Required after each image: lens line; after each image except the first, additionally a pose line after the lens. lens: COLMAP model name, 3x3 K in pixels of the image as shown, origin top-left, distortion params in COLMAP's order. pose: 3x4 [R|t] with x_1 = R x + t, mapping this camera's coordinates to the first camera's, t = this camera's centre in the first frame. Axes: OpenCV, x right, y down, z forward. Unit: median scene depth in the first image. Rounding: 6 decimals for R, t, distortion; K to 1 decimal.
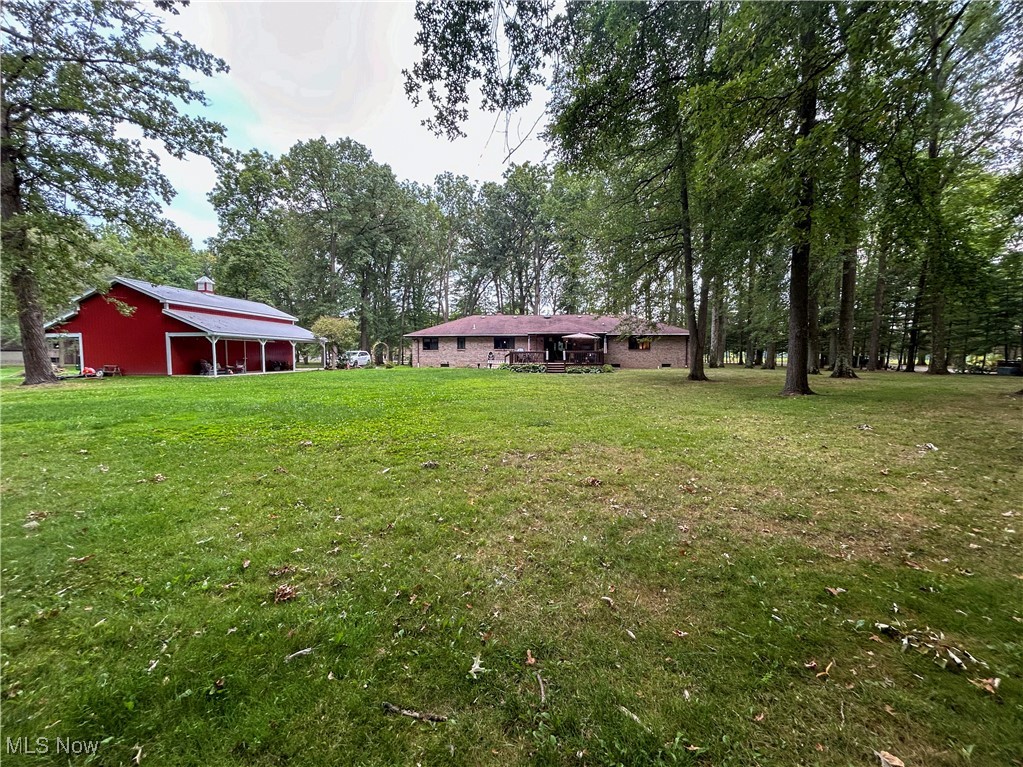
lens RADIAL K [[416.2, 0, 514.3], [0, 416.2, 384.5], [0, 0, 1]] dist [-0.000476, 0.001160]
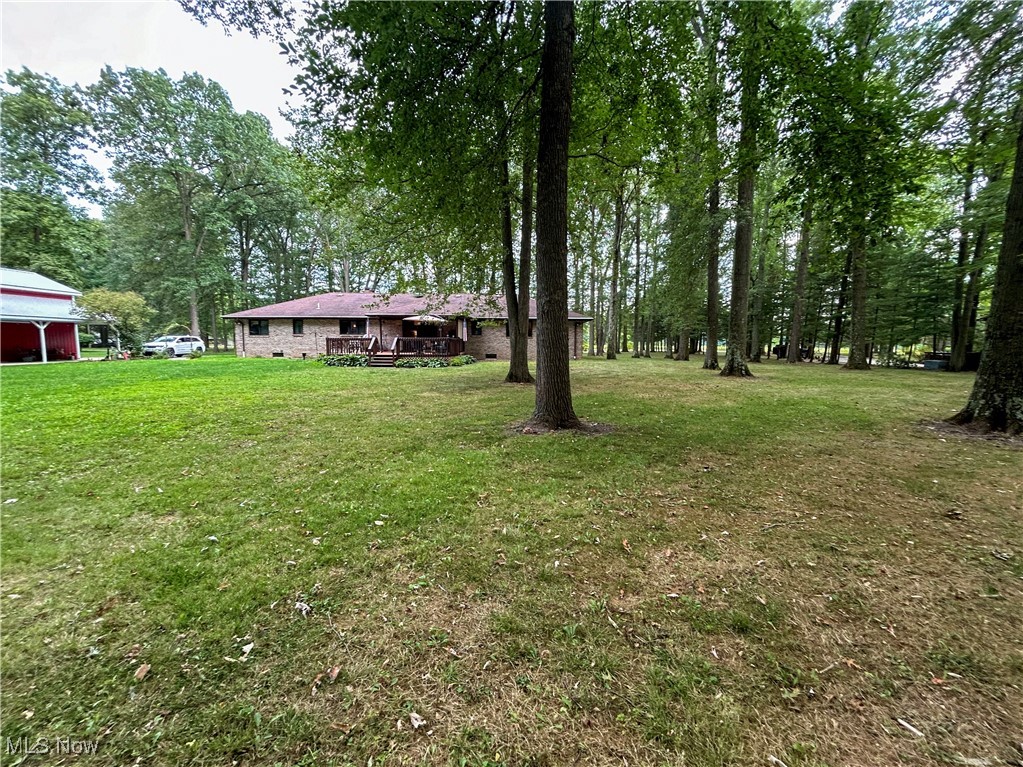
lens RADIAL K [[416.2, 0, 507.1], [0, 416.2, 384.3], [0, 0, 1]] dist [-0.000476, 0.001160]
pose [[0.997565, -0.000809, 0.069734, 0.216988], [-0.001456, 0.999473, 0.032425, -0.016399], [-0.069723, -0.032448, 0.997039, 0.182334]]
